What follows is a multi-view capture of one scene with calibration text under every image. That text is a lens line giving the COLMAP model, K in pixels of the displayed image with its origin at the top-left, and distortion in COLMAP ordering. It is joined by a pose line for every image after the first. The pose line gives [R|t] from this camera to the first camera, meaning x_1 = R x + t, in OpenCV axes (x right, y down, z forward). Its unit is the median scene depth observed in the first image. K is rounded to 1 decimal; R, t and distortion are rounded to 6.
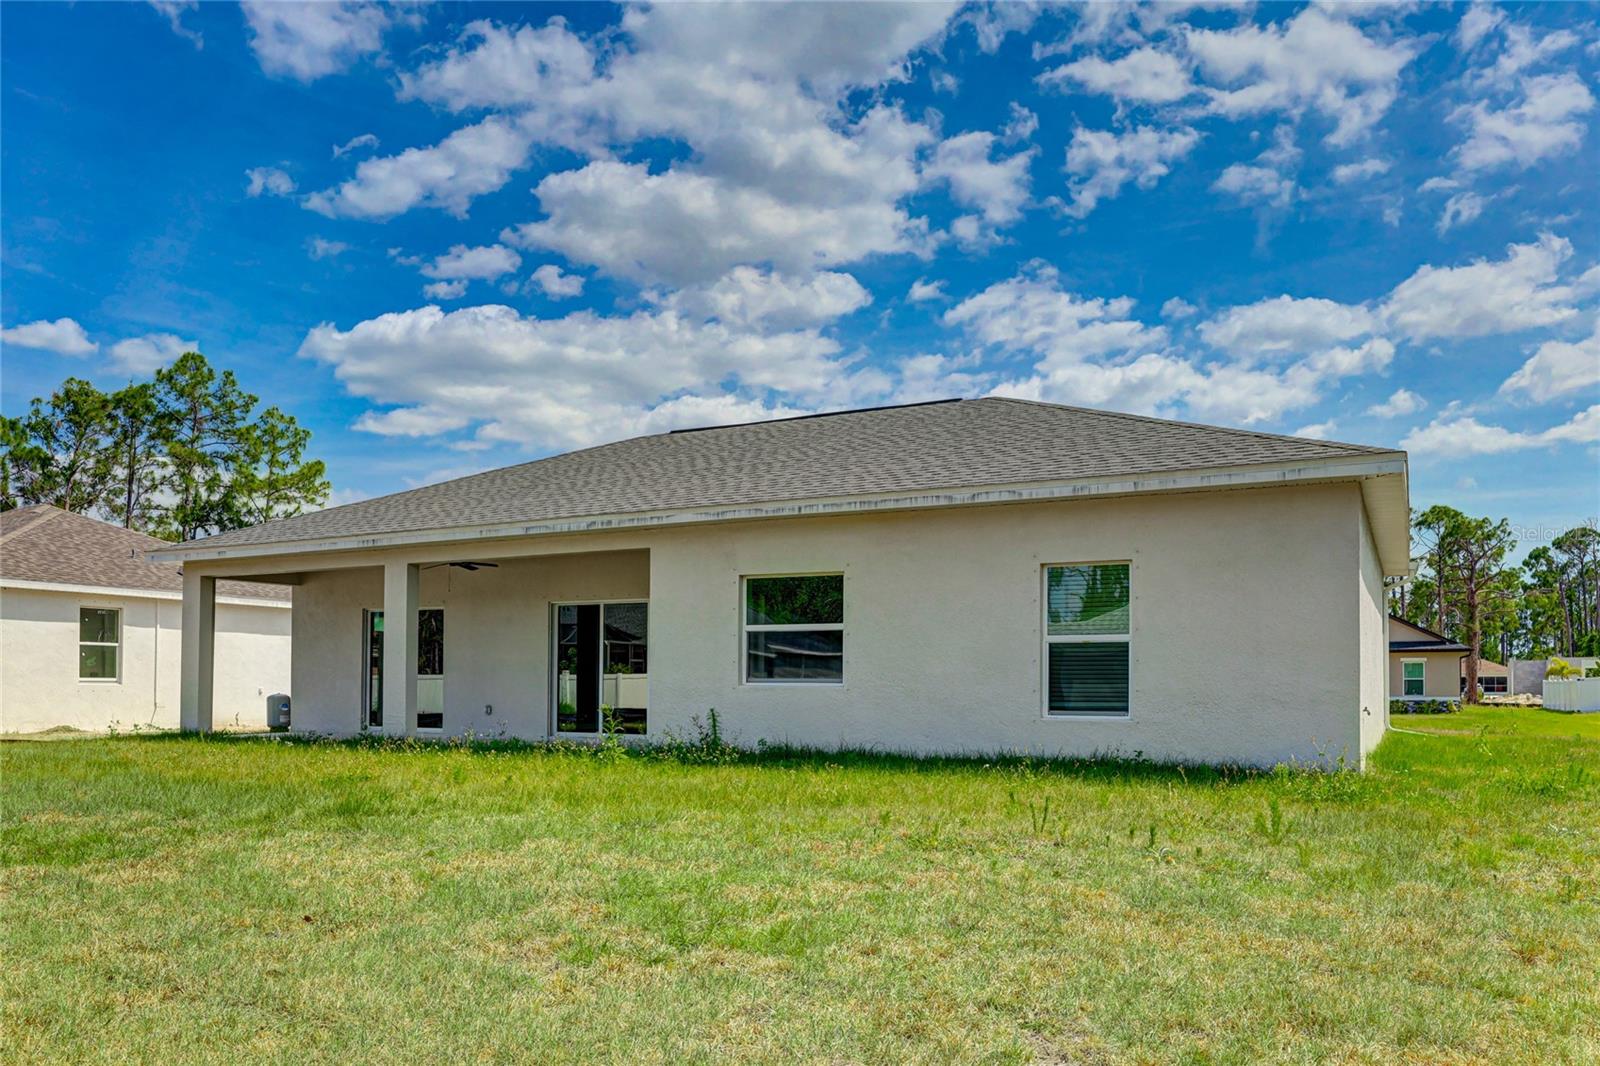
lens RADIAL K [[2295.2, 0, 800.0], [0, 2295.2, 533.0], [0, 0, 1]] dist [-0.027840, -0.061413]
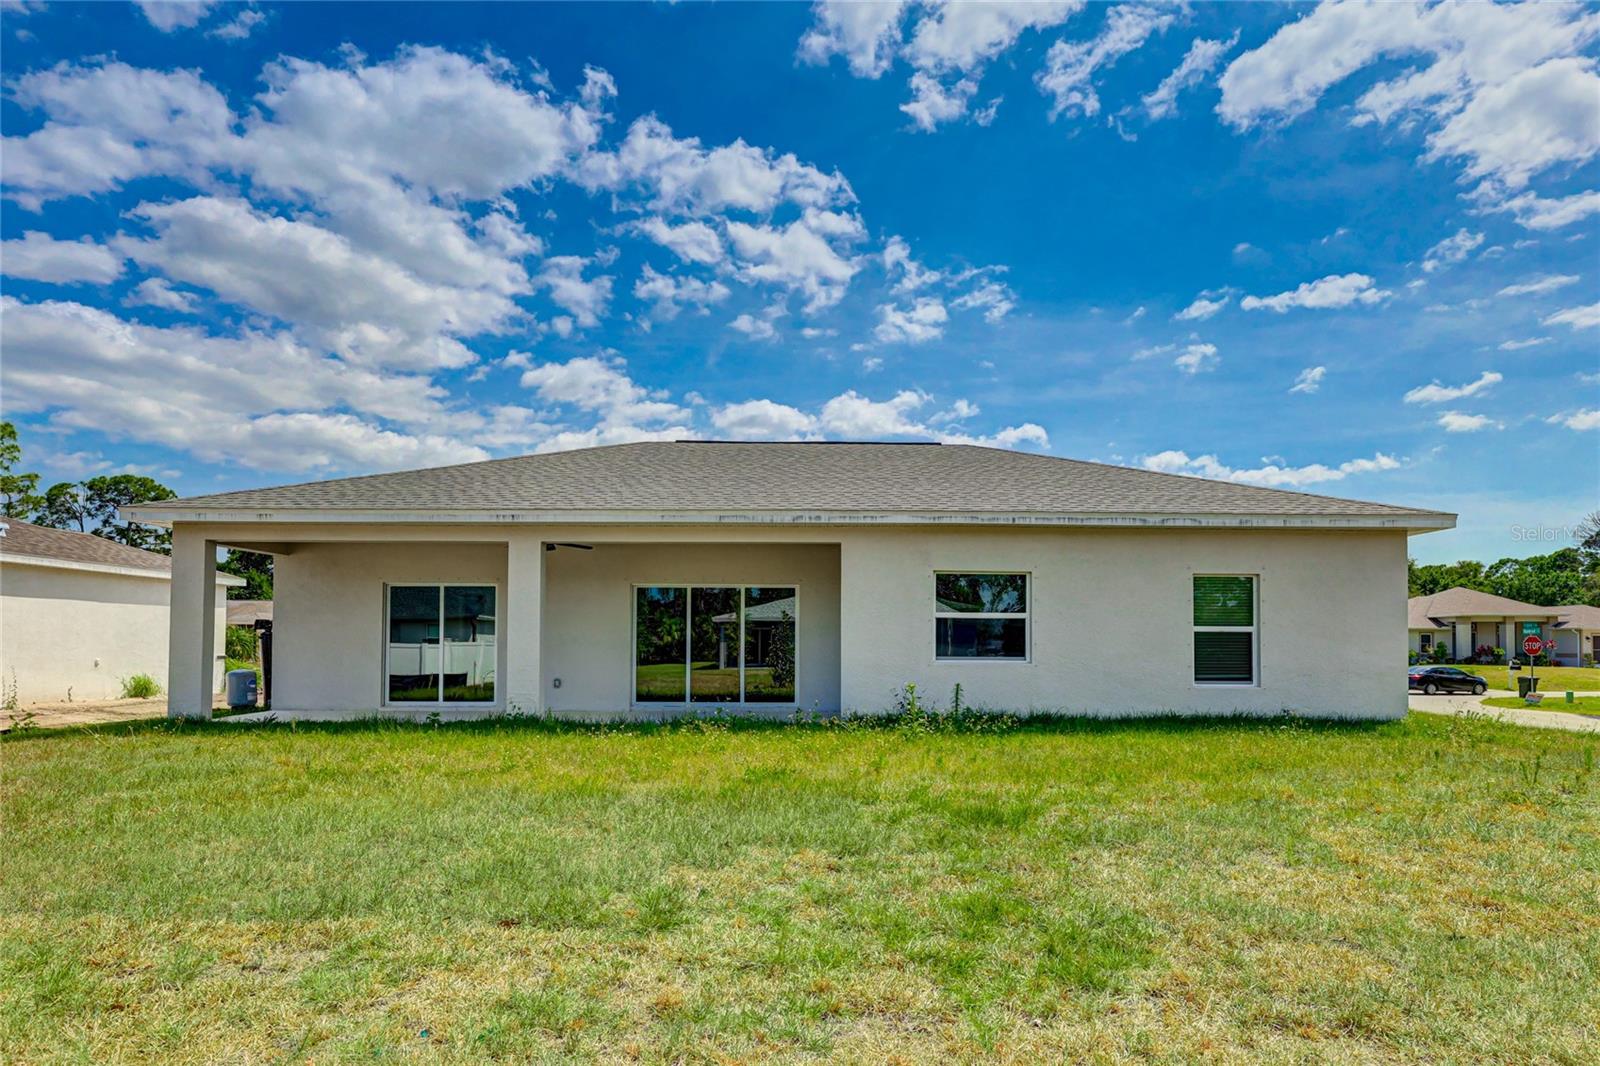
lens RADIAL K [[1189.8, 0, 800.0], [0, 1189.8, 533.0], [0, 0, 1]] dist [-0.038407, 0.058952]
pose [[0.682836, 0.067213, 0.727473, -0.363076], [-0.050753, 0.997717, -0.044542, 0.020678], [-0.728806, -0.006507, 0.684689, 0.435551]]
